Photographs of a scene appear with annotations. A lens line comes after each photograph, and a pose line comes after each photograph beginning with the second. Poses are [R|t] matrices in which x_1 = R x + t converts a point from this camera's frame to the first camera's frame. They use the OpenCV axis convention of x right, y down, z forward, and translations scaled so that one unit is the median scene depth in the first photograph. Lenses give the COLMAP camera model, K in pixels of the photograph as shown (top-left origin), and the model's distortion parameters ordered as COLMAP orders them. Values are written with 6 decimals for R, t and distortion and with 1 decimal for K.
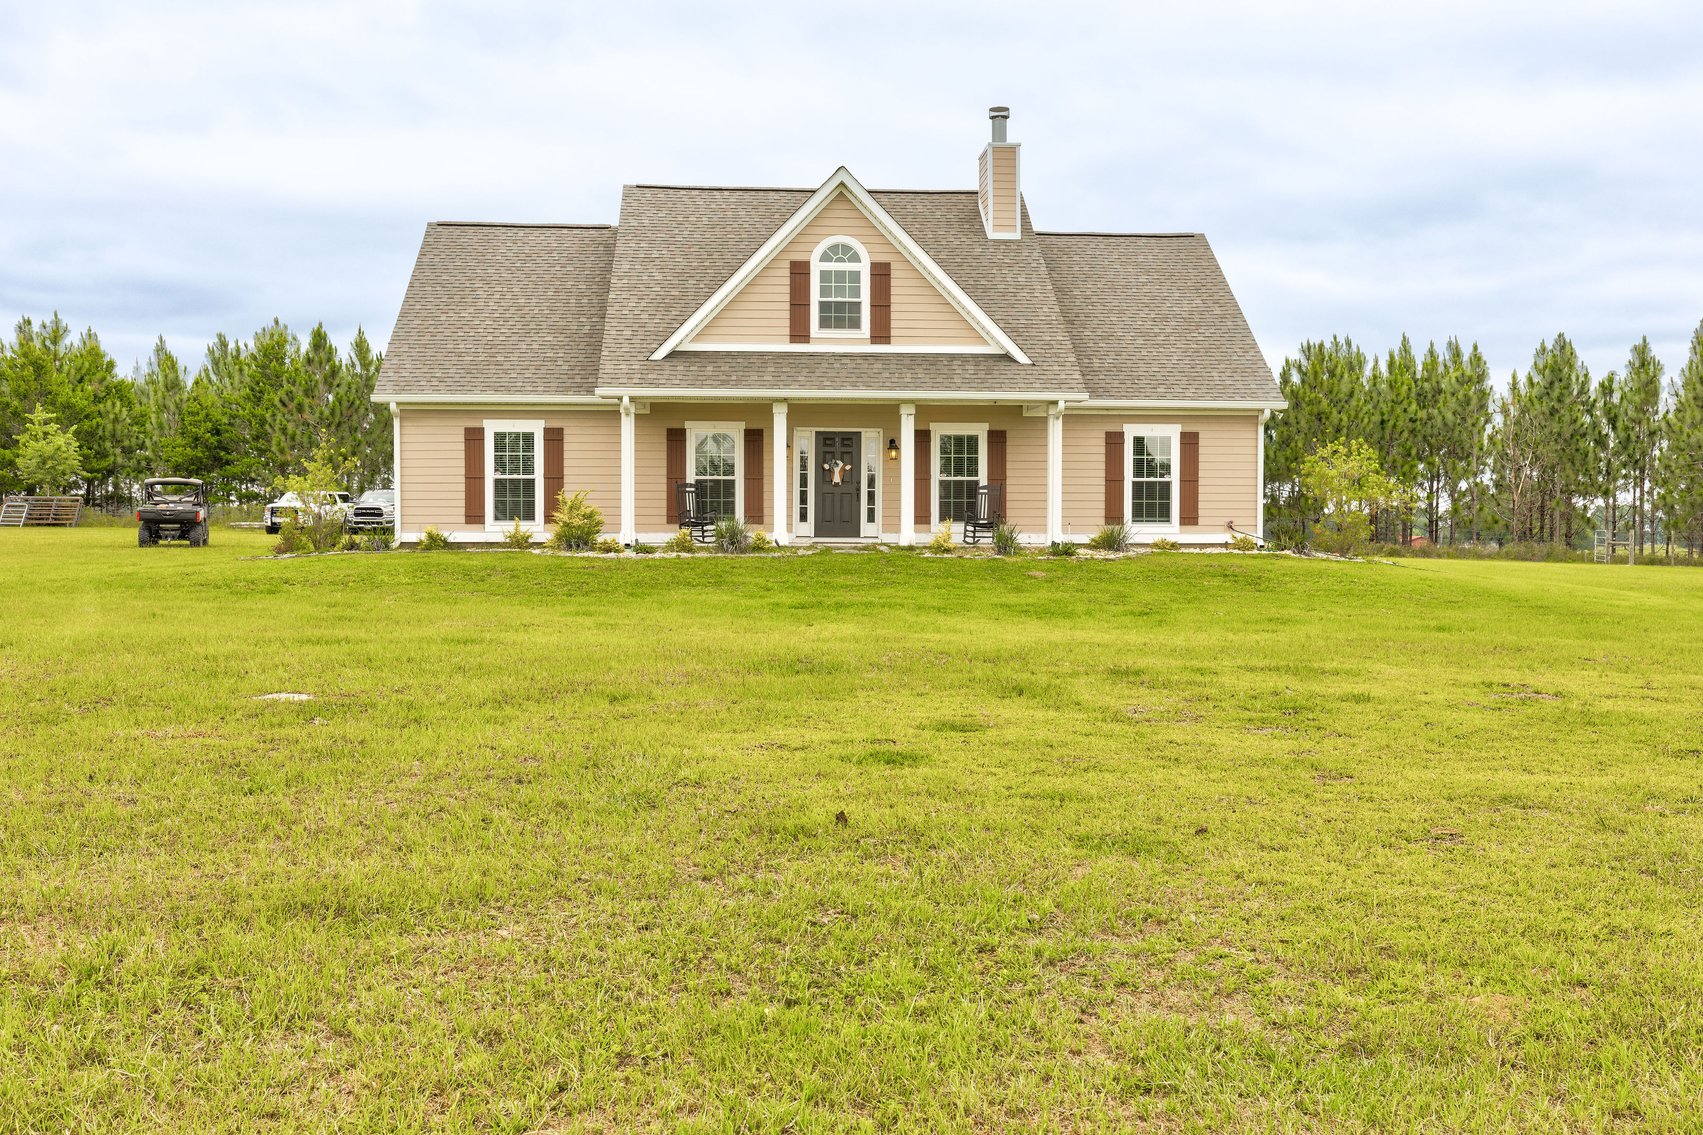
lens RADIAL K [[1686.0, 0, 850.5], [0, 1686.0, 577.5], [0, 0, 1]] dist [0.037871, 0.000000]
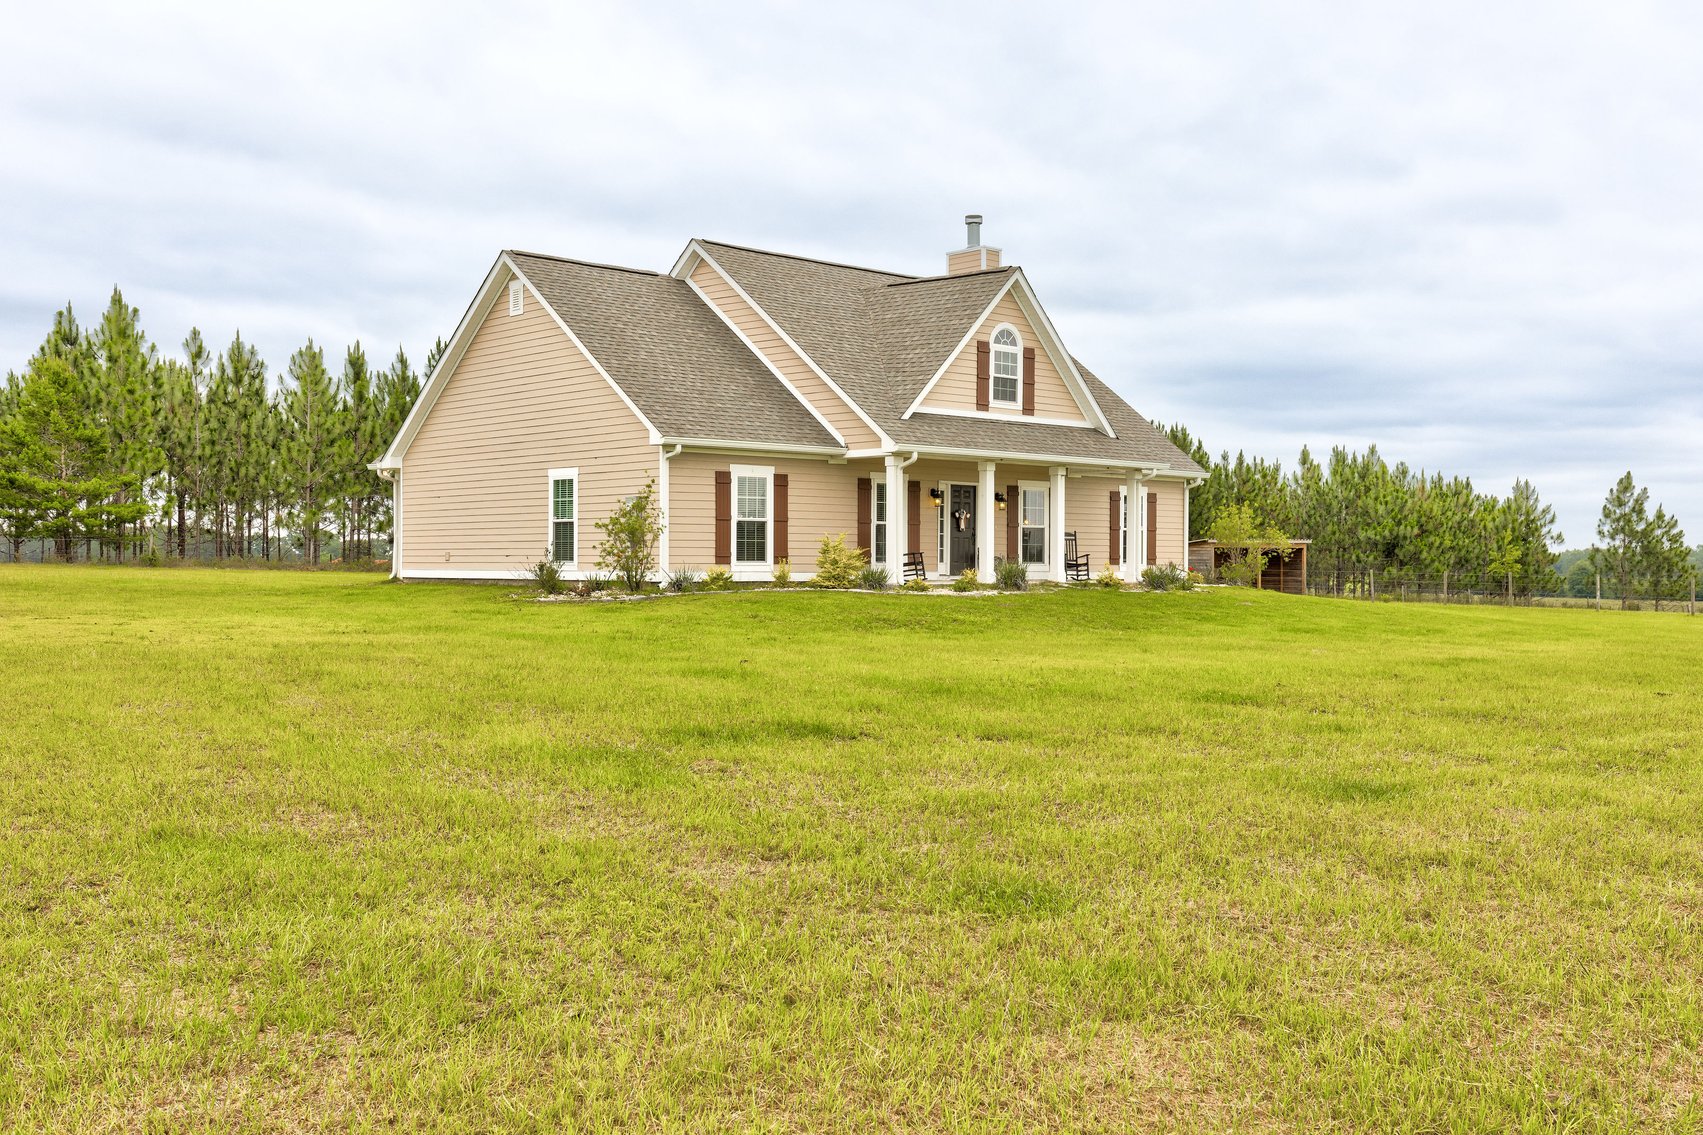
lens RADIAL K [[1686.0, 0, 863.2], [0, 1686.0, 570.7], [0, 0, 1]] dist [0.037871, 0.000000]
pose [[0.773891, -0.001654, 0.633316, -0.828821], [0.010610, 0.999890, -0.010354, -0.016129], [-0.633230, 0.014733, 0.773824, 0.143126]]
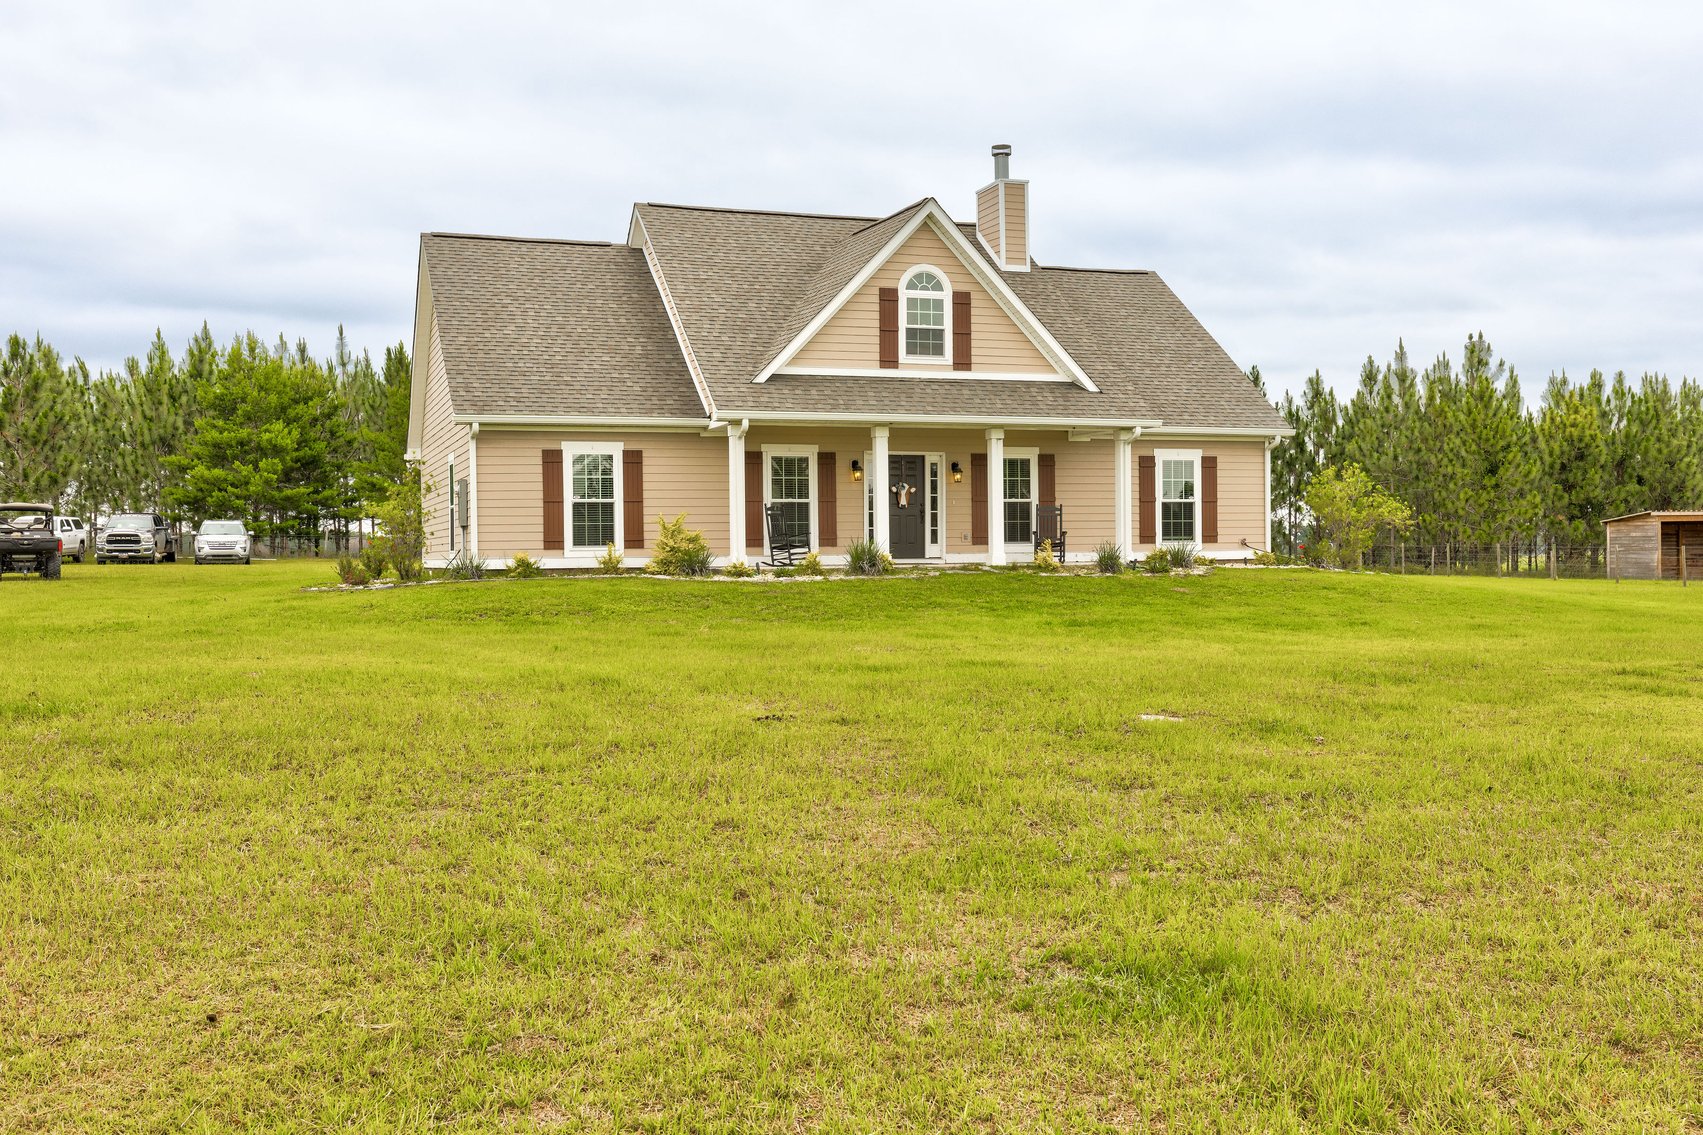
lens RADIAL K [[1686.0, 0, 861.3], [0, 1686.0, 573.0], [0, 0, 1]] dist [0.037871, 0.000000]
pose [[0.961800, -0.016133, 0.273279, -0.322869], [0.020008, 0.999735, -0.011398, -0.003984], [-0.273022, 0.016431, 0.961867, 0.025895]]
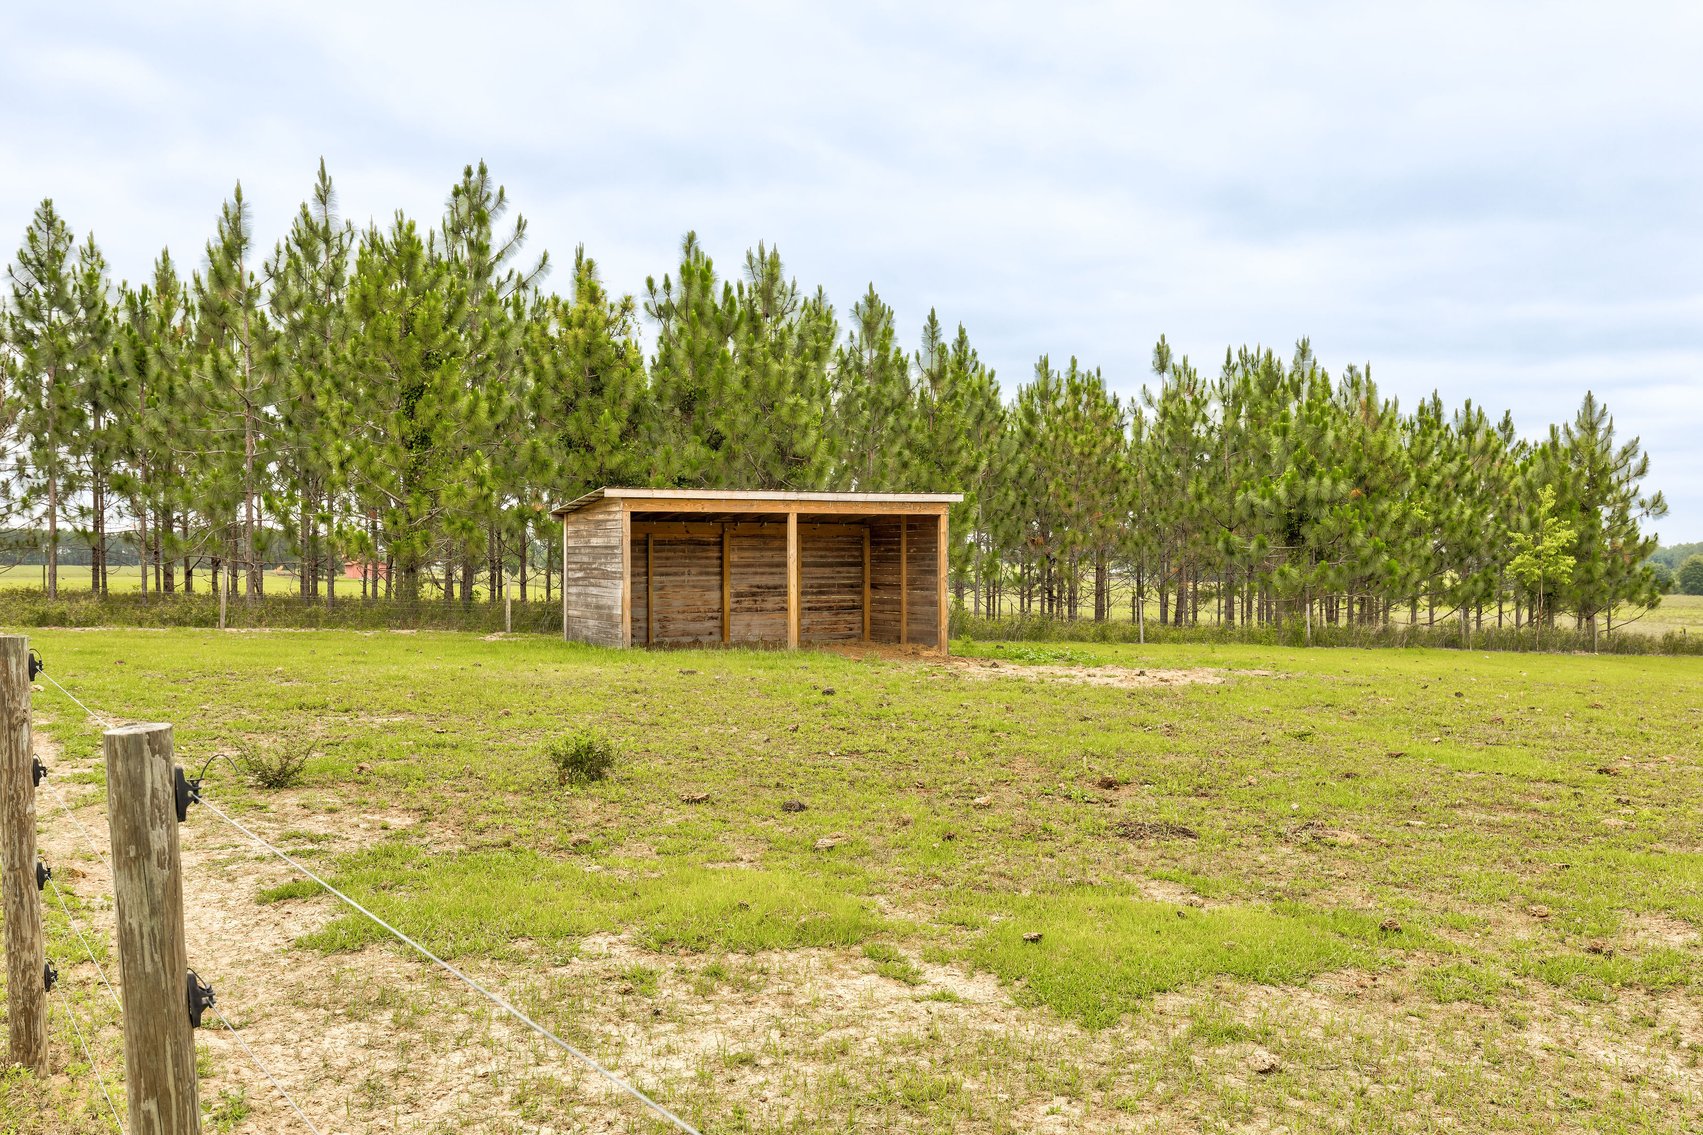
lens RADIAL K [[1565.9, 0, 853.9], [0, 1565.9, 565.0], [0, 0, 1]] dist [-0.015365, 0.000000]
pose [[0.832206, -0.004096, 0.554451, 0.838004], [0.014173, 0.999803, -0.013888, -0.030569], [-0.554285, 0.019416, 0.832100, 1.020599]]
